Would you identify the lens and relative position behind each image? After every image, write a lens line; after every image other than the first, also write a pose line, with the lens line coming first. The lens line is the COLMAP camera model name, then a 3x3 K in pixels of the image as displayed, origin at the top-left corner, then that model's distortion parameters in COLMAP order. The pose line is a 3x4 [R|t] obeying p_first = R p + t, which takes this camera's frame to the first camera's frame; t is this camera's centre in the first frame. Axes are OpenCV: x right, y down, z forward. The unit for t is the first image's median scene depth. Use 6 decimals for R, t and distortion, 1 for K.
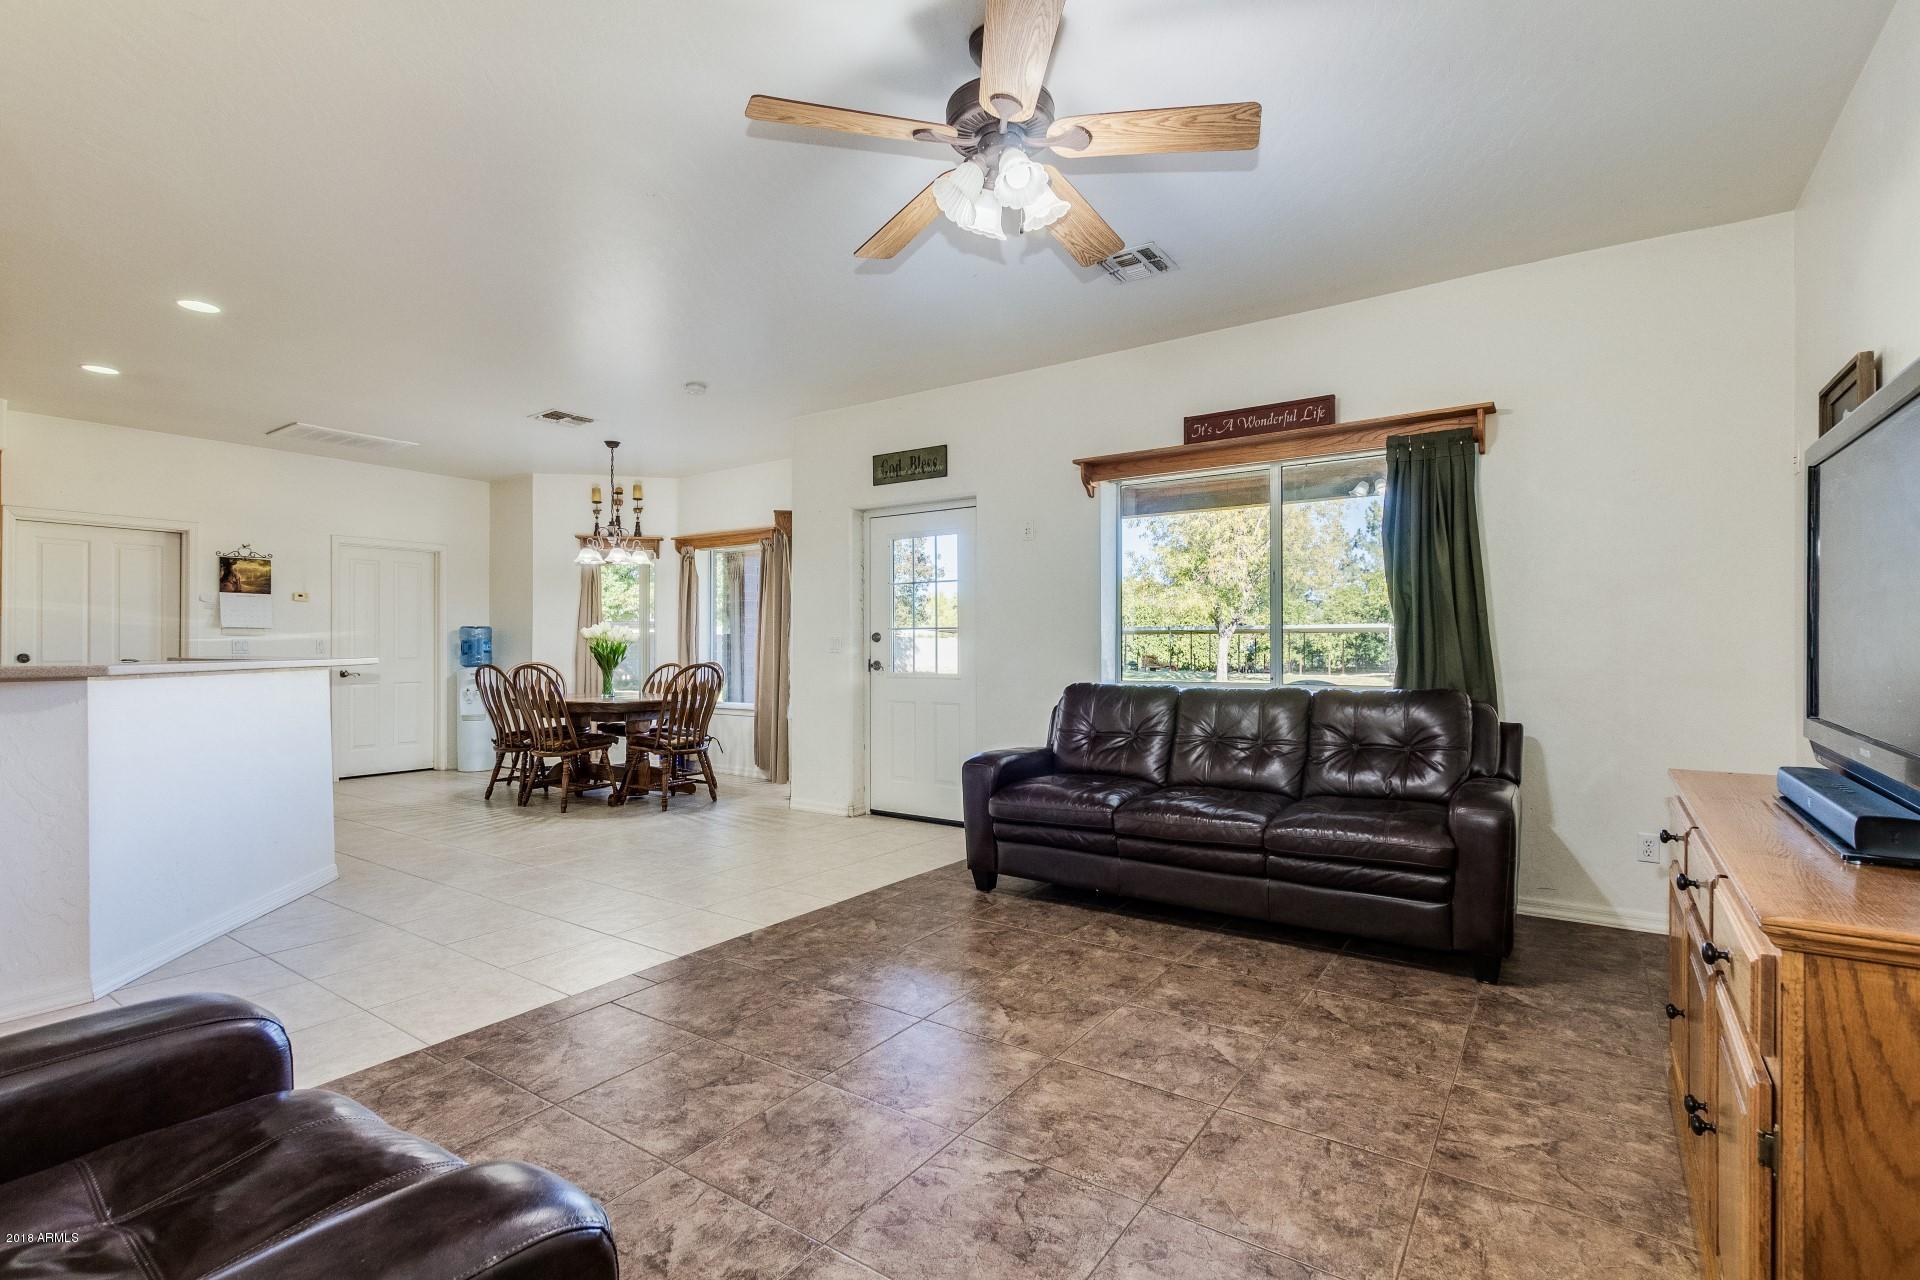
lens RADIAL K [[887.4, 0, 959.4], [0, 887.4, 637.2], [0, 0, 1]] dist [0.002985, 0.000127]
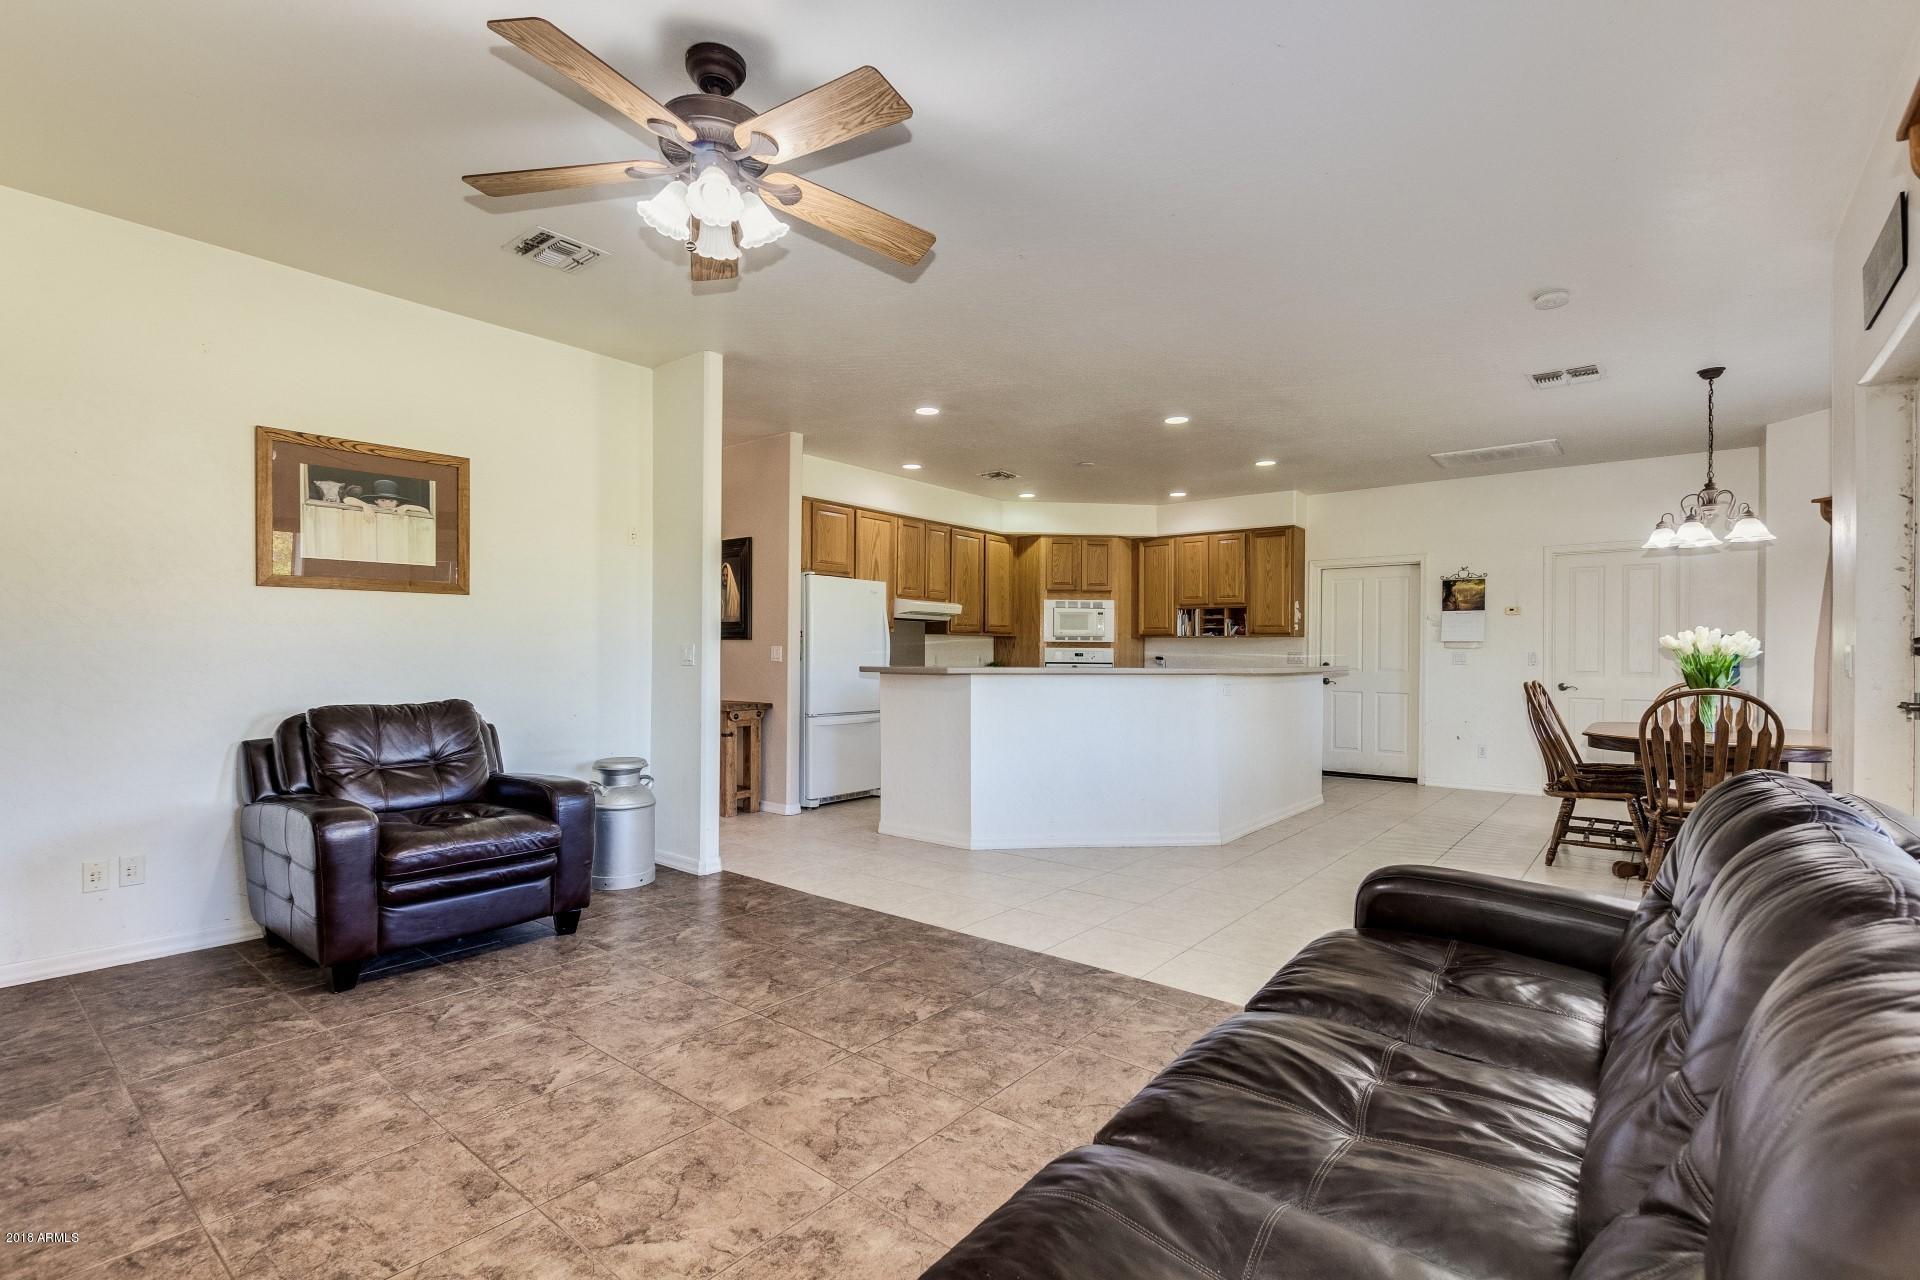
lens RADIAL K [[870.4, 0, 963.0], [0, 870.4, 657.5], [0, 0, 1]] dist [-0.001375, -0.001629]
pose [[-0.073462, 0.005714, -0.997282, 0.679243], [0.005332, 0.999972, 0.005337, 0.000583], [0.997284, -0.004926, -0.073491, 0.917777]]
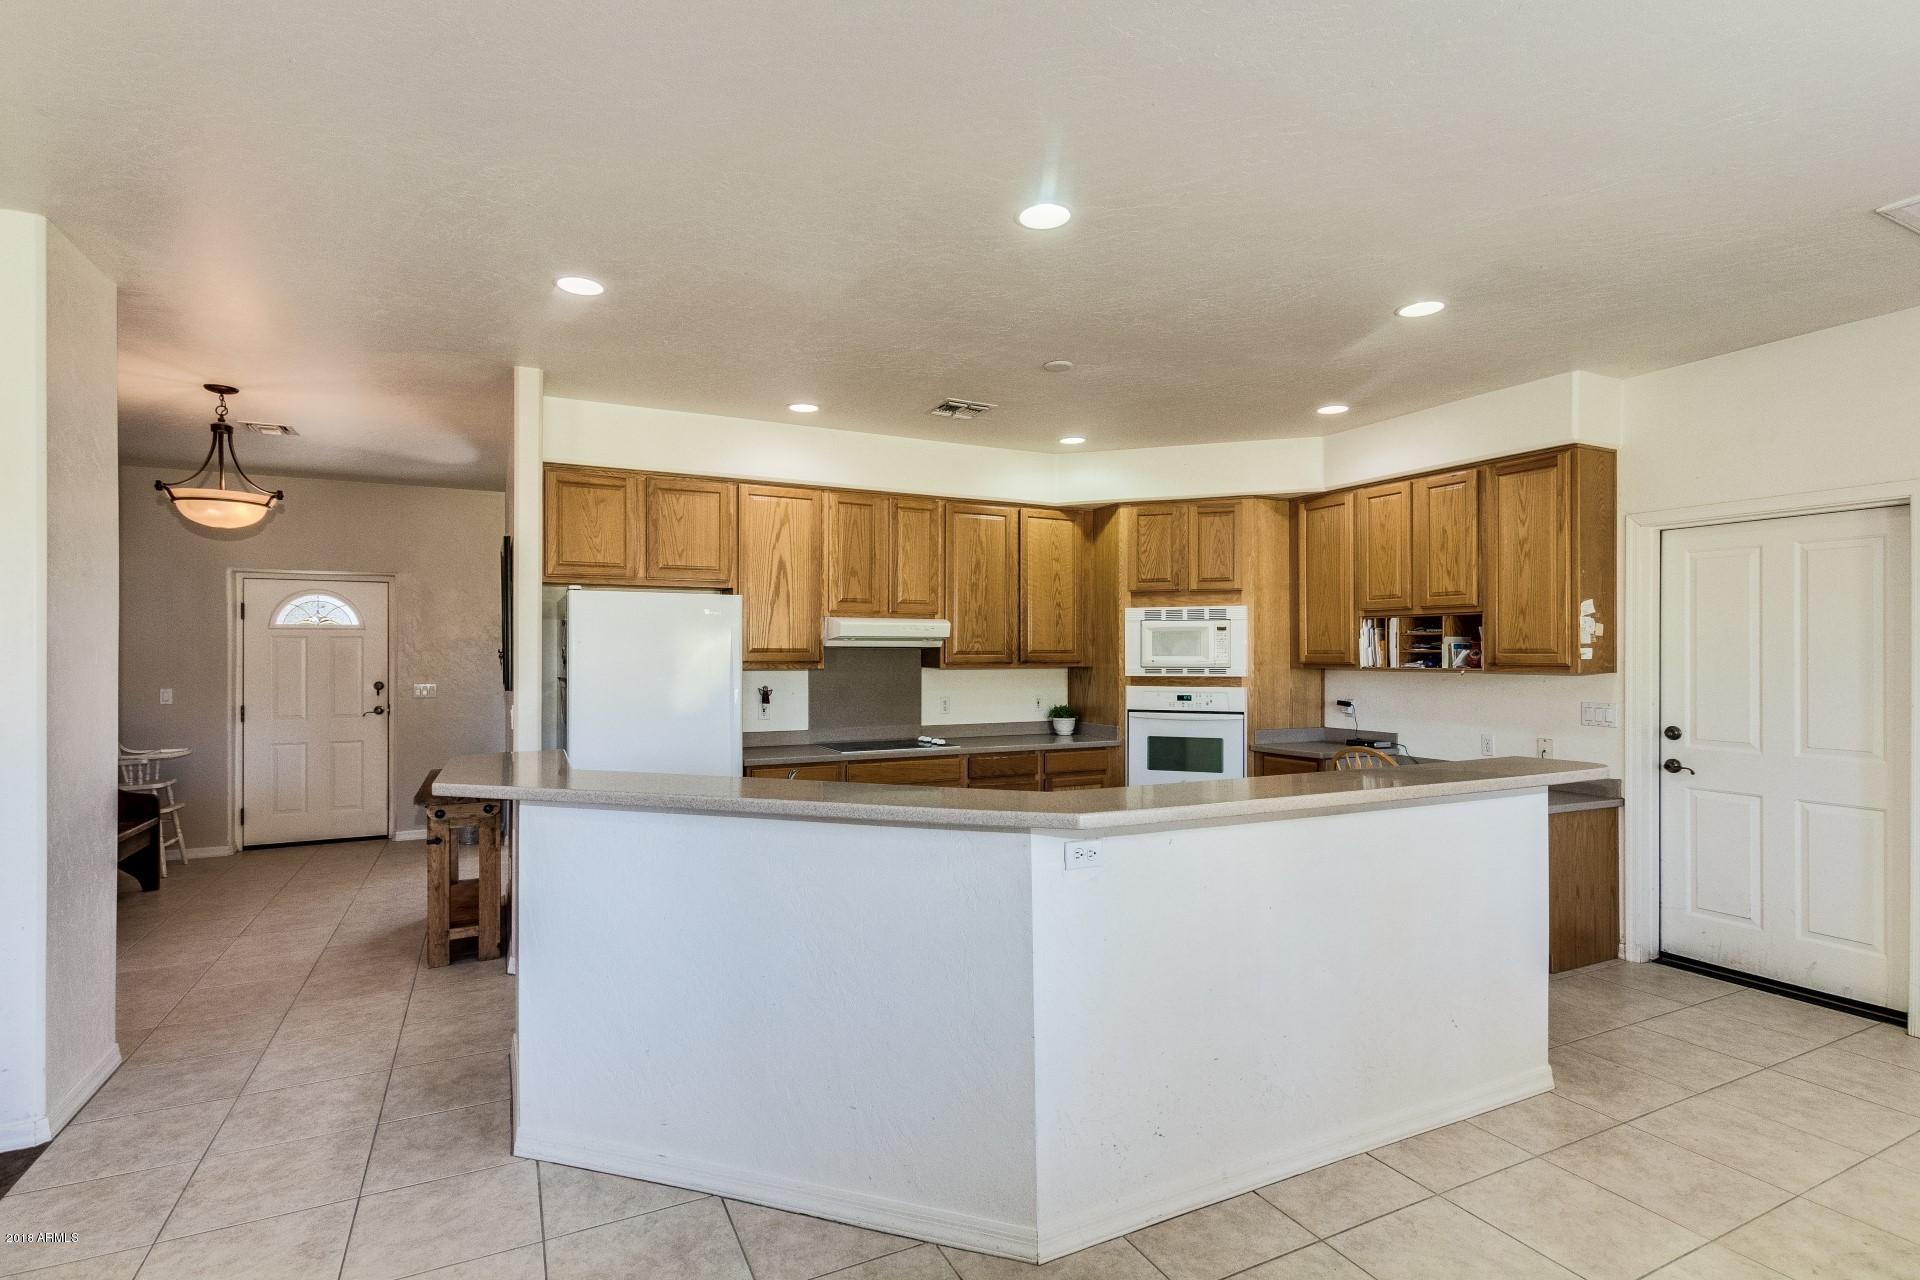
lens RADIAL K [[926.7, 0, 958.6], [0, 926.7, 651.5], [0, 0, 1]] dist [0.010920, -0.000654]
pose [[-0.478446, 0.000764, -0.878117, -0.298079], [0.012121, 0.999910, -0.005735, -0.071470], [0.878033, -0.013388, -0.478412, 1.521879]]
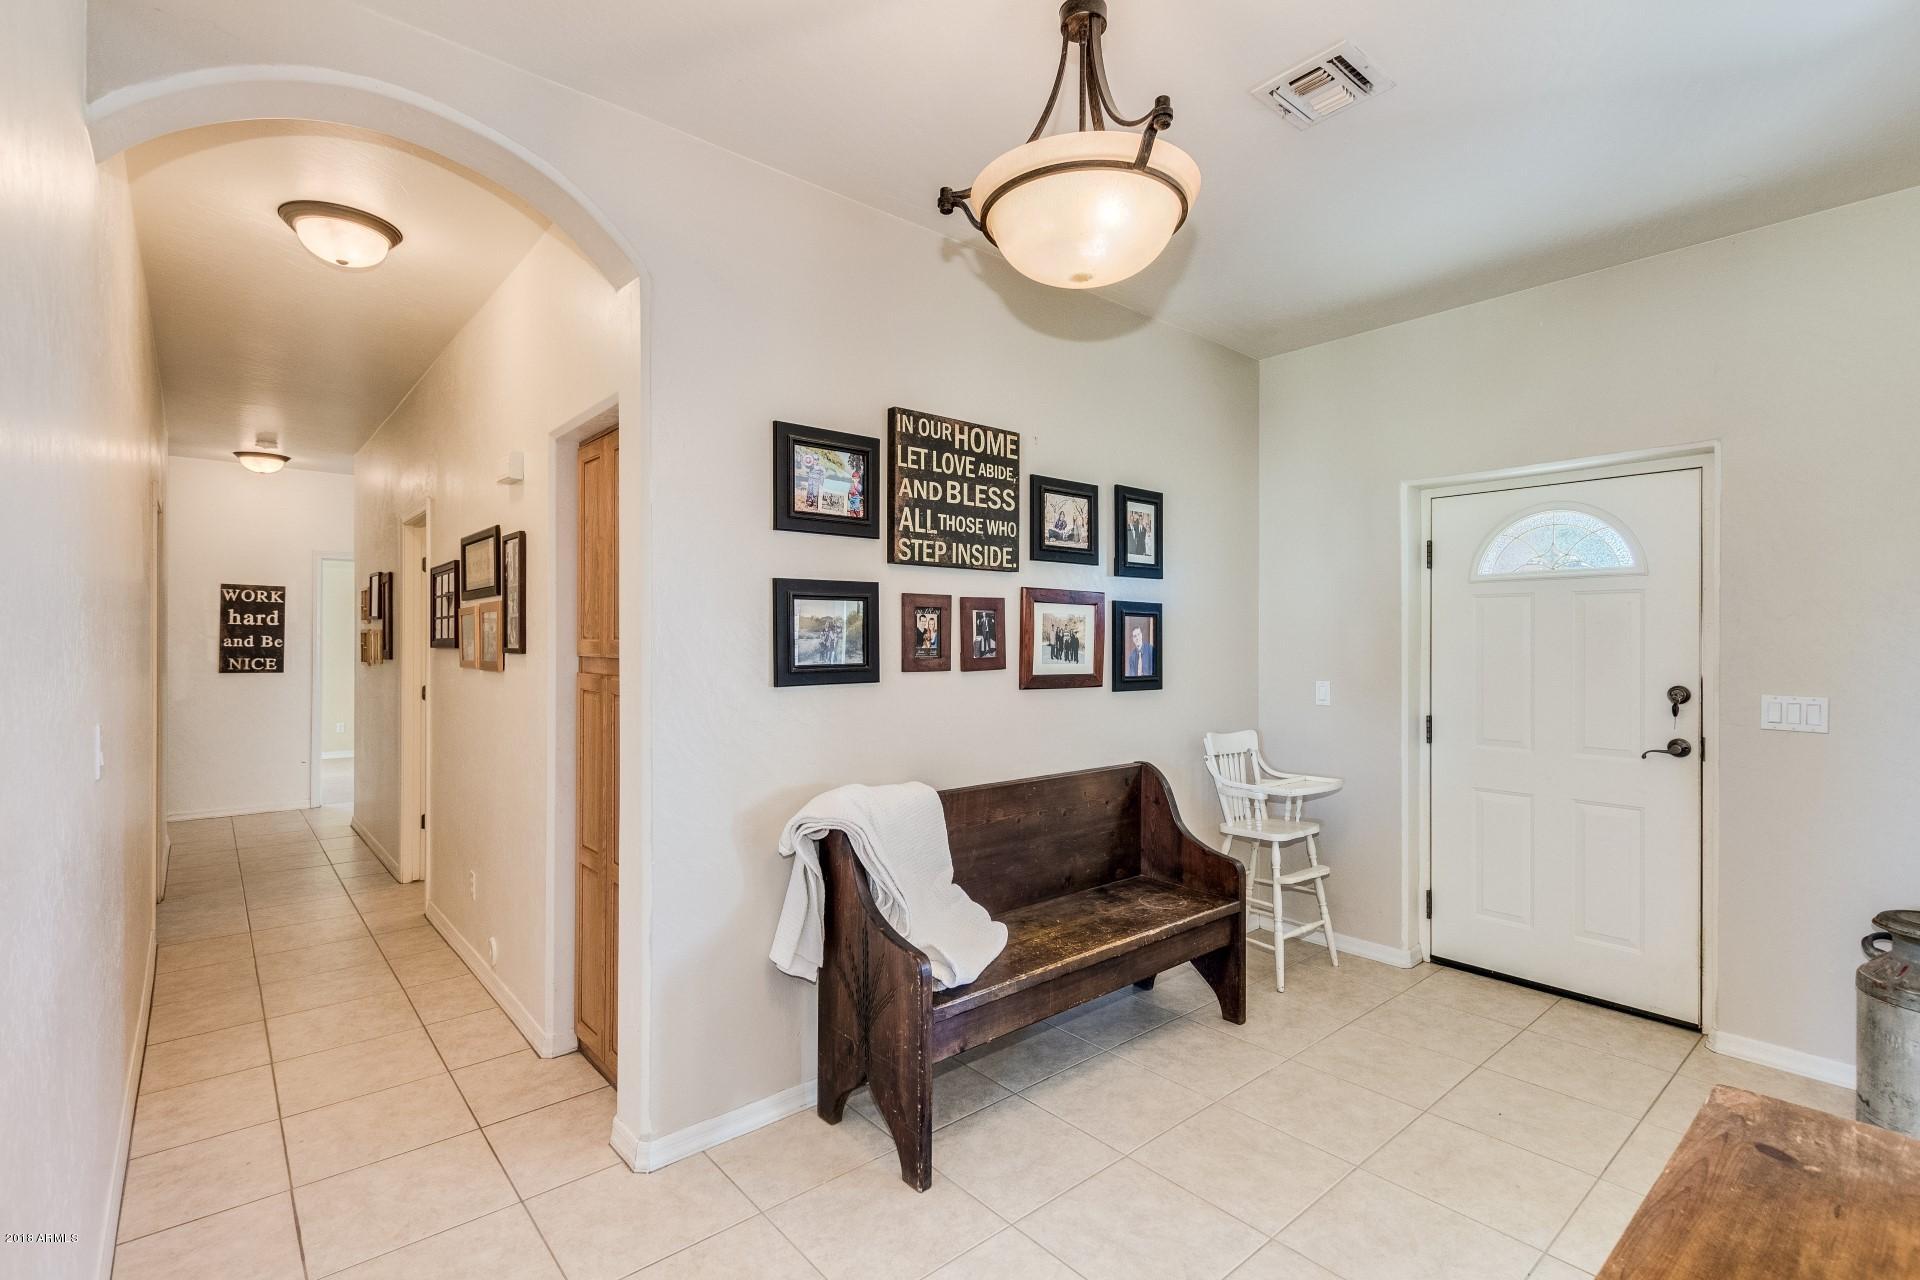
lens RADIAL K [[887.4, 0, 959.4], [0, 887.4, 637.2], [0, 0, 1]] dist [0.002985, 0.000127]
pose [[-0.967914, -0.001515, 0.251277, -1.021485], [-0.004778, 0.999912, -0.012374, -0.067466], [-0.251237, -0.013177, -0.967836, 0.457070]]
